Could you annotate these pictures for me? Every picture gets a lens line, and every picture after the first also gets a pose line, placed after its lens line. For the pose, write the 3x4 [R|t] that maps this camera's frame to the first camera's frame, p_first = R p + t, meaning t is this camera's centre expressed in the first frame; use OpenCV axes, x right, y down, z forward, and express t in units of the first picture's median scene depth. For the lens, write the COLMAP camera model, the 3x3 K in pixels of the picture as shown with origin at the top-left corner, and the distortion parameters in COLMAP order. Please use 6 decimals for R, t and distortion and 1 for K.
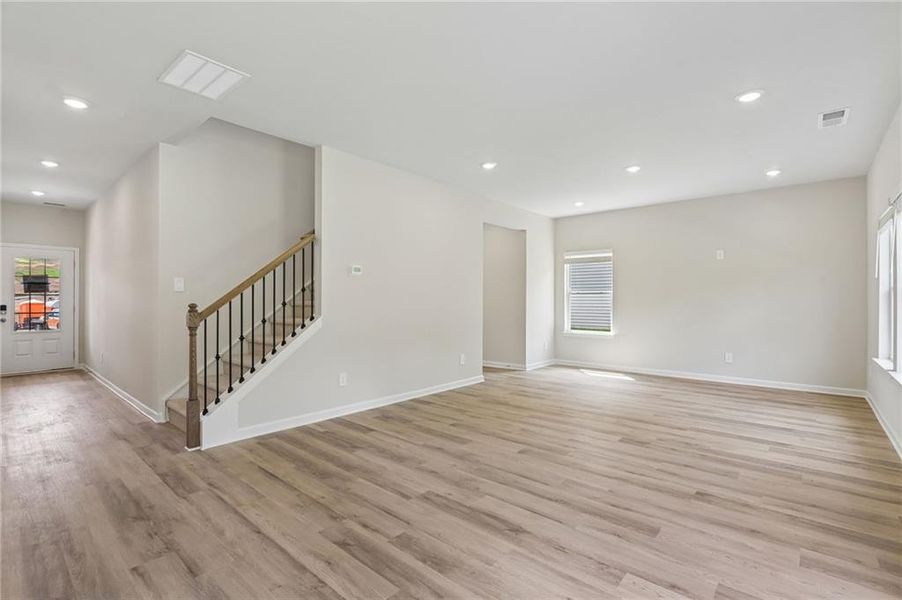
lens RADIAL K [[412.3, 0, 461.3], [0, 412.3, 300.2], [0, 0, 1]] dist [-0.014039, 0.000148]
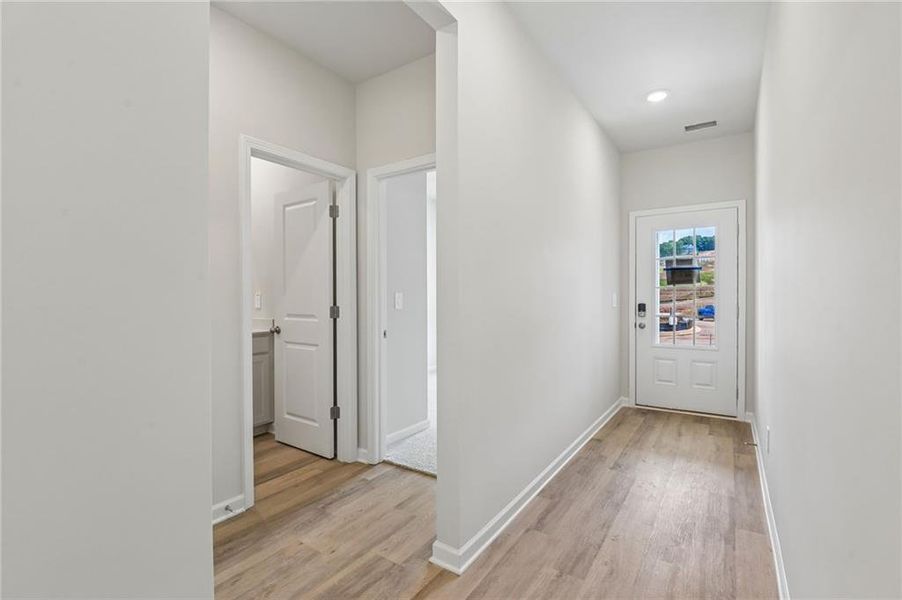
lens RADIAL K [[412.3, 0, 446.9], [0, 412.3, 301.5], [0, 0, 1]] dist [-0.014039, 0.000148]
pose [[0.116363, 0.006210, -0.993187, -0.770621], [0.007536, 0.999946, 0.007135, 0.002233], [0.993178, -0.008315, 0.116310, 0.943019]]
